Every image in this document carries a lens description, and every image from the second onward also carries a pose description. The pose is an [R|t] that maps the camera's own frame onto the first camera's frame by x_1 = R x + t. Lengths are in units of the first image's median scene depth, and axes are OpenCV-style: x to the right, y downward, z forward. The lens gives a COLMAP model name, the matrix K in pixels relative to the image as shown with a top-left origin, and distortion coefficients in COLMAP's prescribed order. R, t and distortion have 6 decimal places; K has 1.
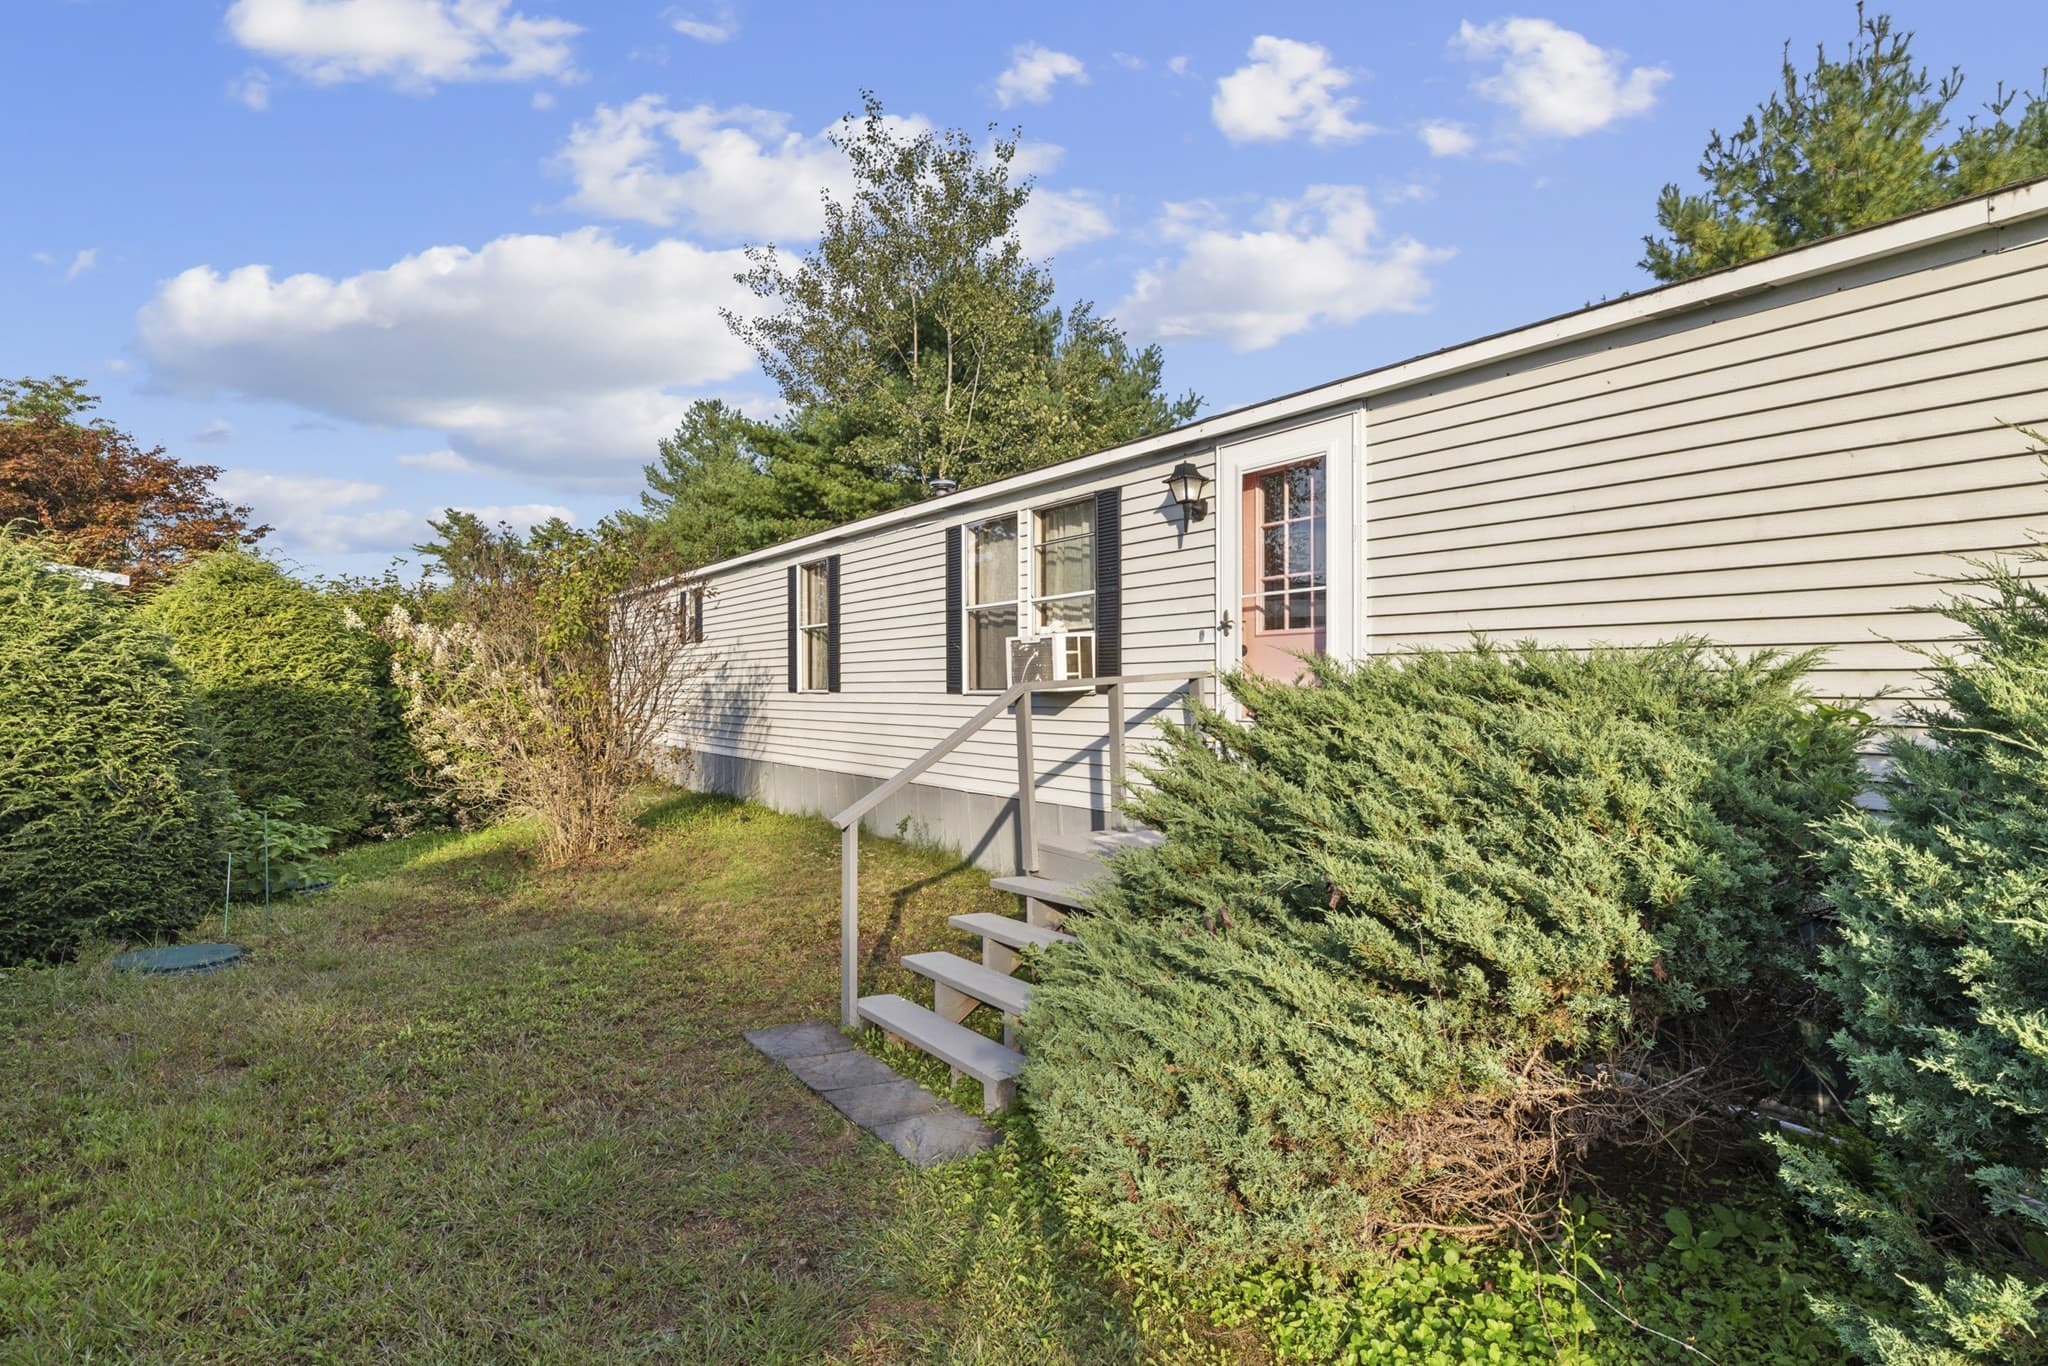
lens RADIAL K [[996.6, 0, 1053.2], [0, 996.6, 680.2], [0, 0, 1]] dist [-0.003726, -0.000518]
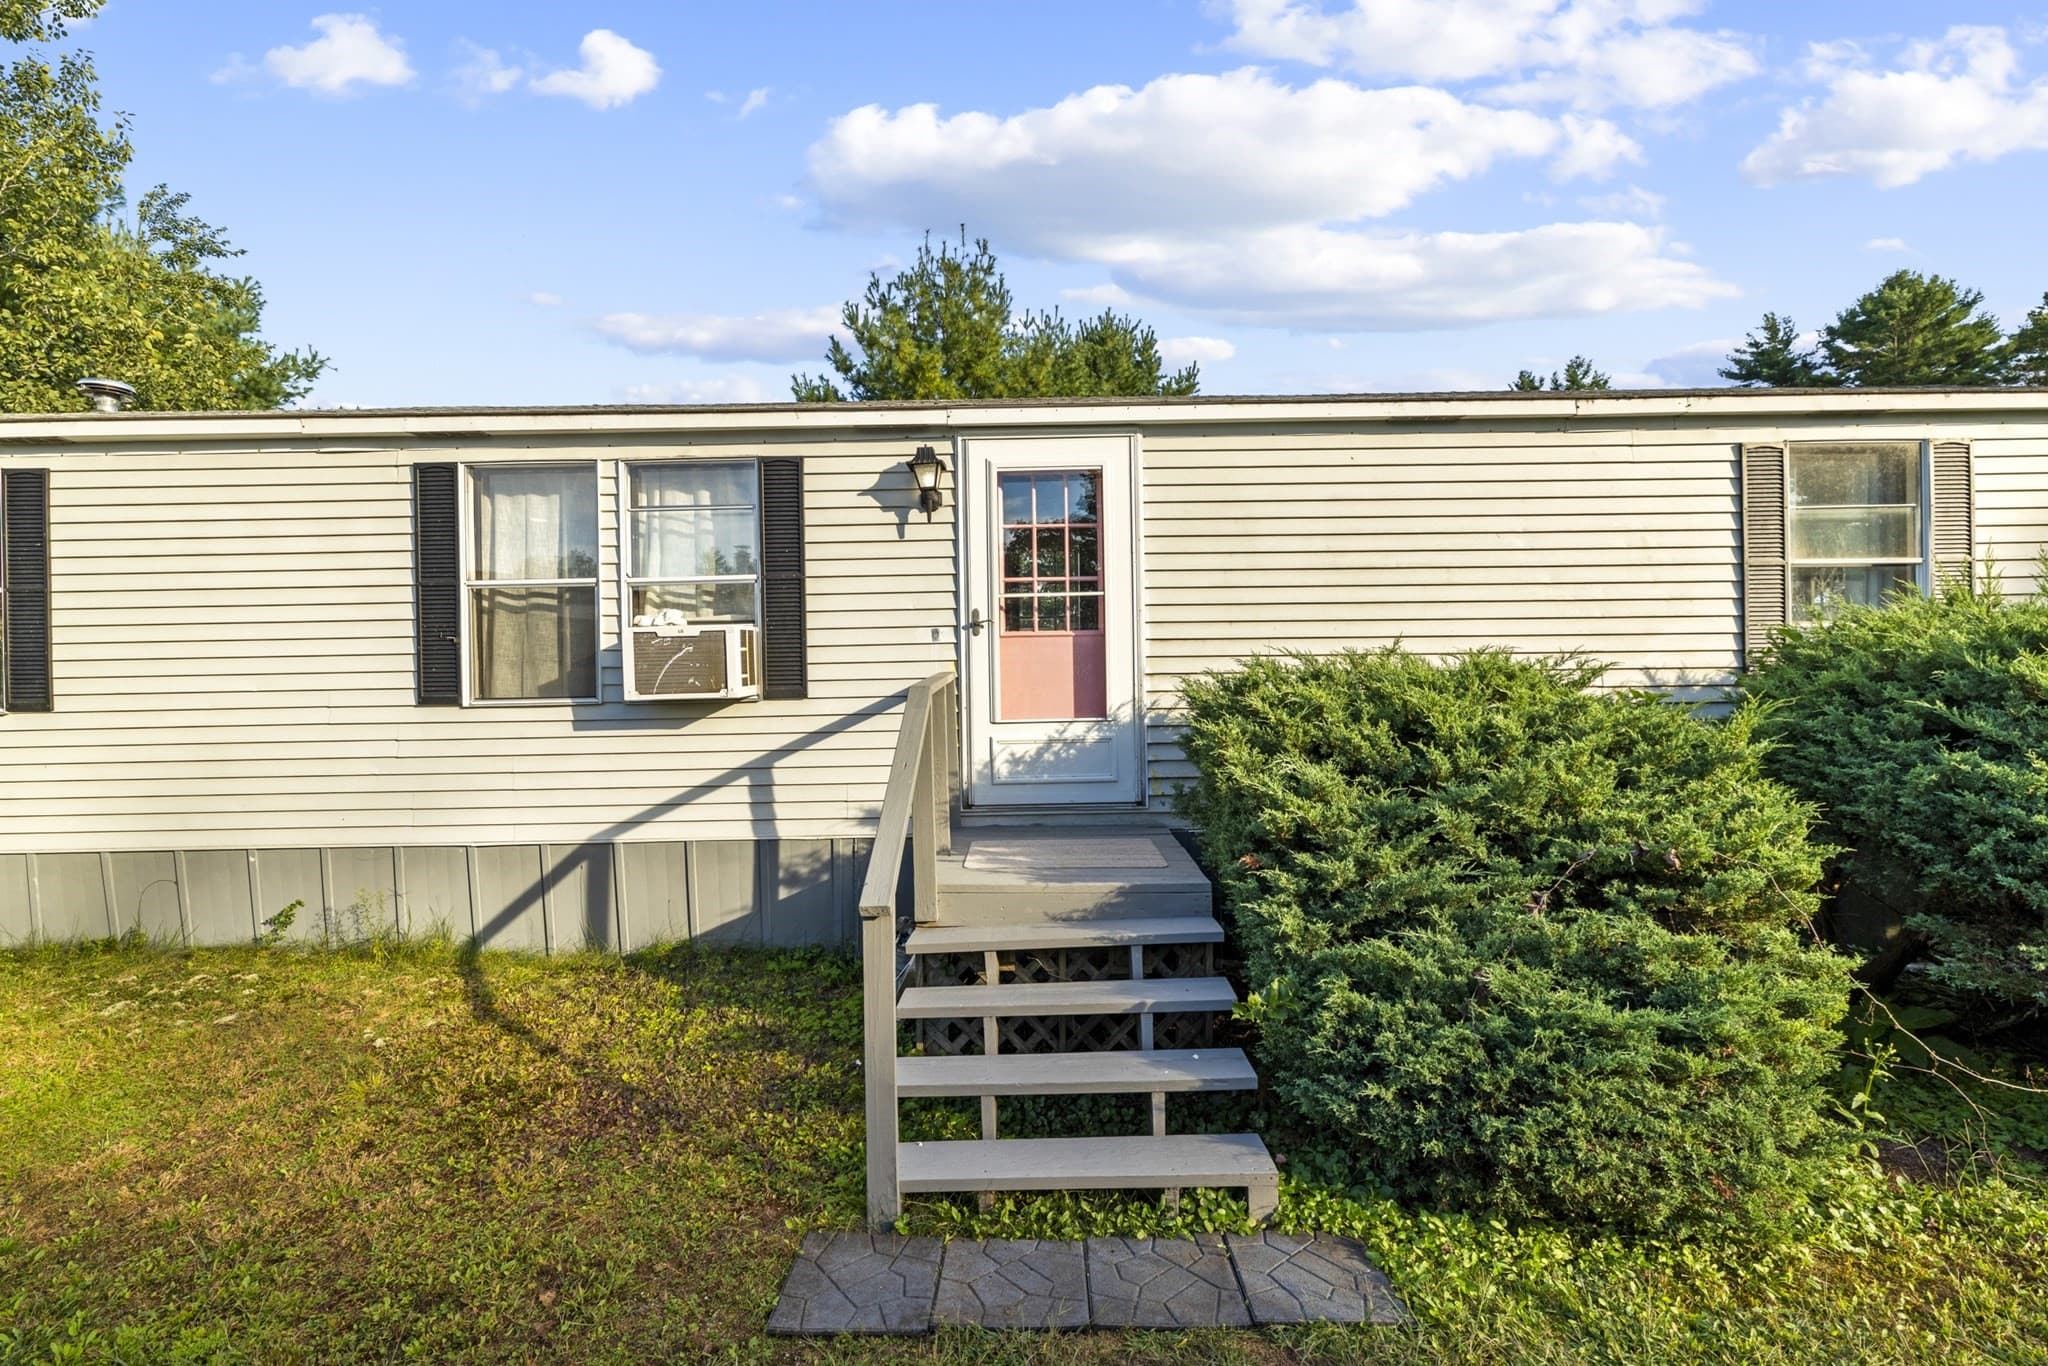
lens RADIAL K [[874.2, 0, 1024.0], [0, 874.2, 683.0], [0, 0, 1]] dist [-0.002438, 0.000704]
pose [[0.609989, -0.002873, 0.792405, -0.436892], [0.010382, 0.999937, -0.004367, 0.005449], [-0.792342, 0.010891, 0.609980, 0.416205]]
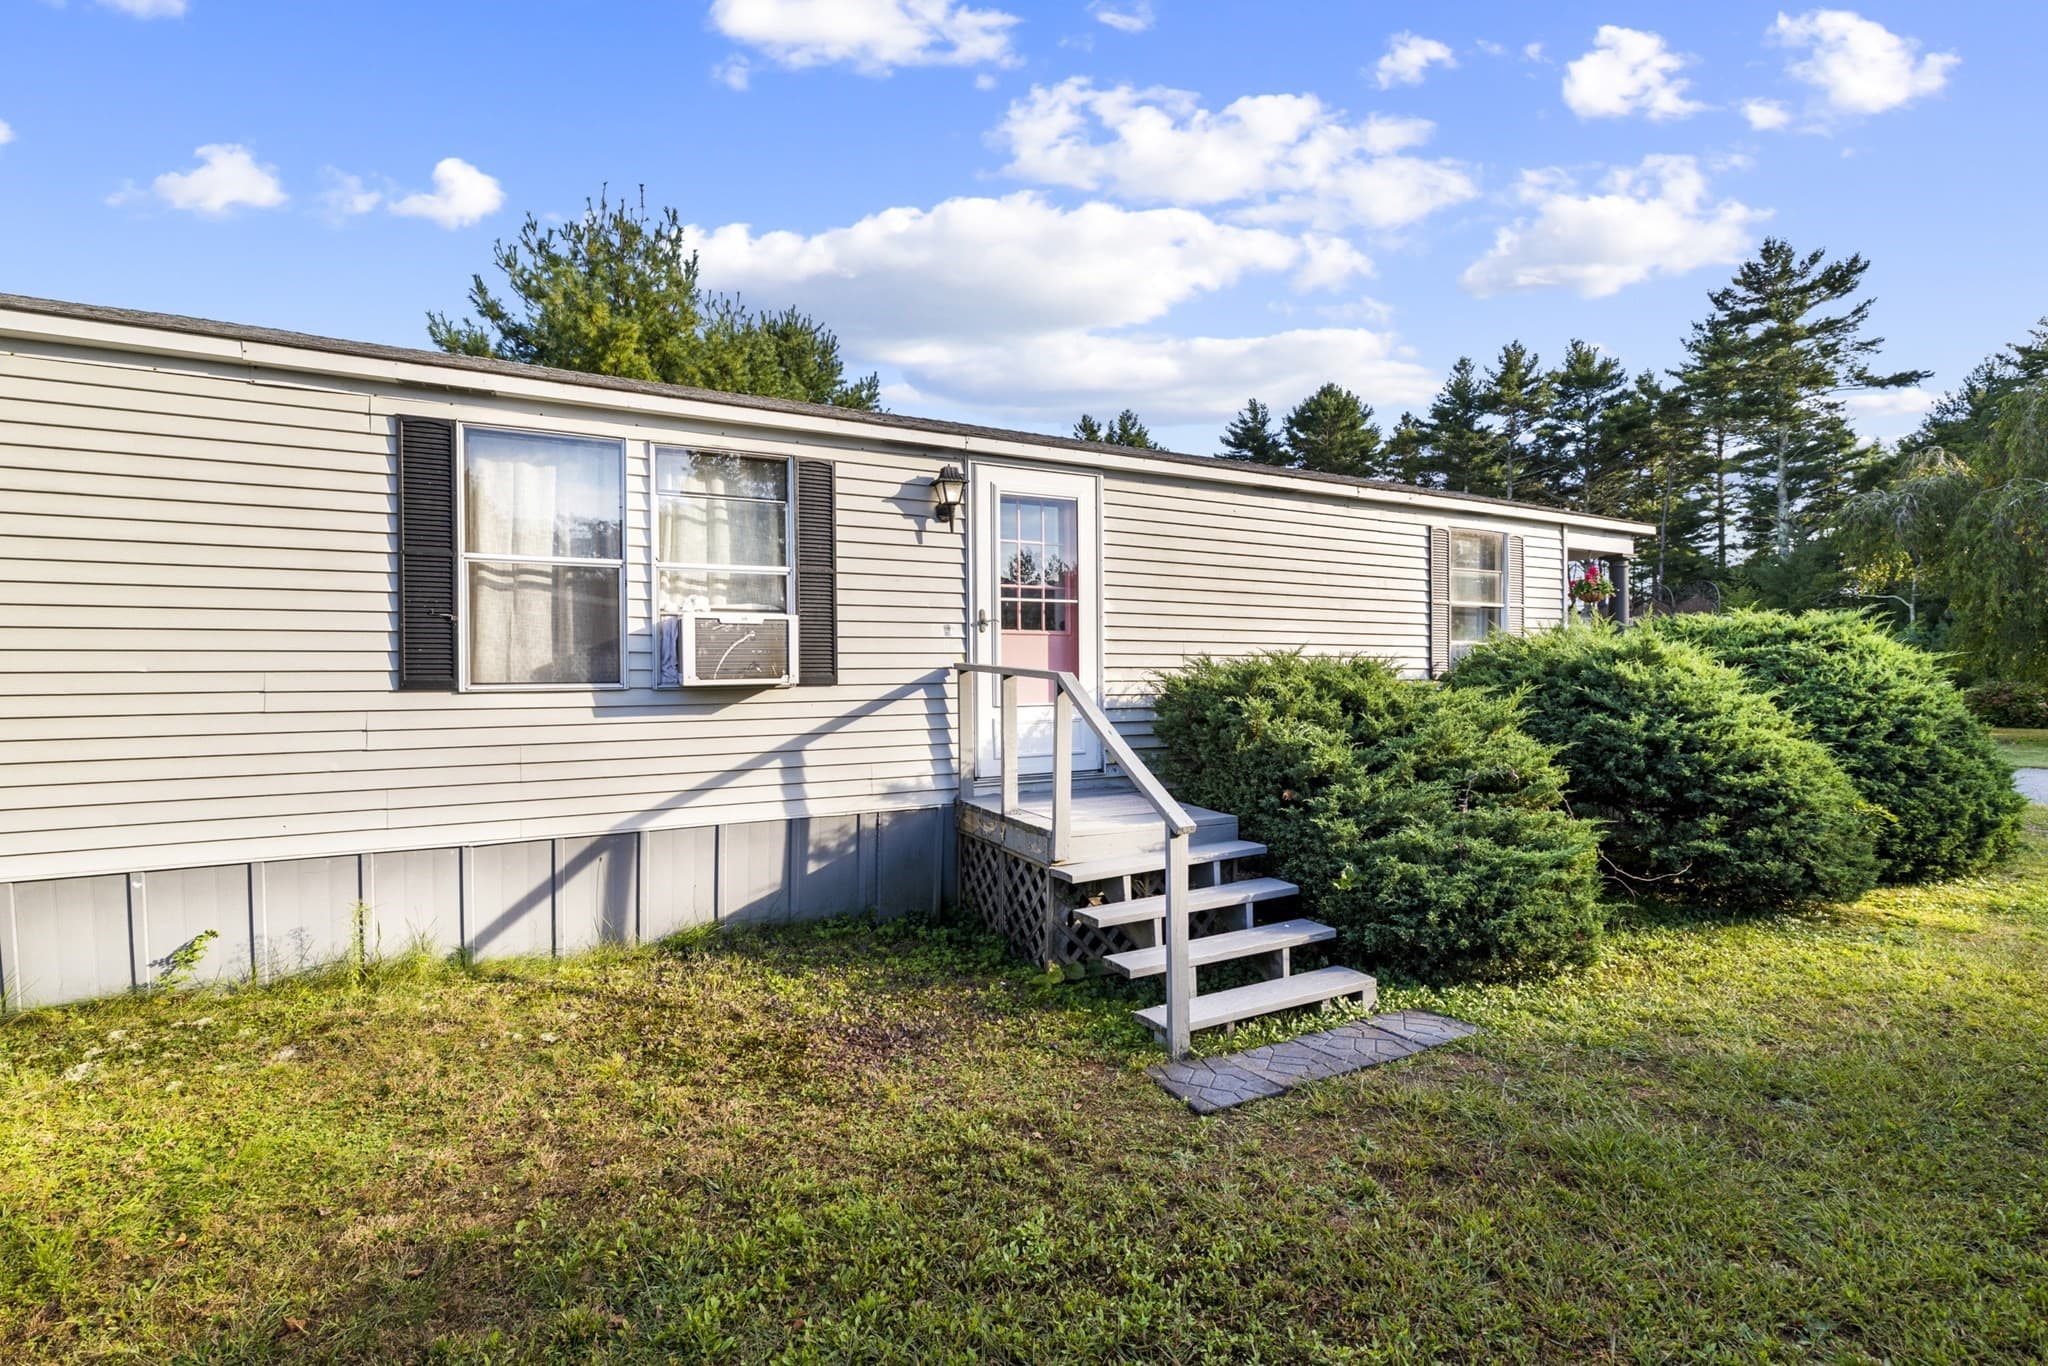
lens RADIAL K [[874.2, 0, 1024.0], [0, 874.2, 683.0], [0, 0, 1]] dist [-0.002438, 0.000704]
pose [[0.185049, -0.001090, 0.982729, -0.736671], [0.003965, 0.999992, 0.000362, 0.012338], [-0.982721, 0.003830, 0.185051, 0.717181]]
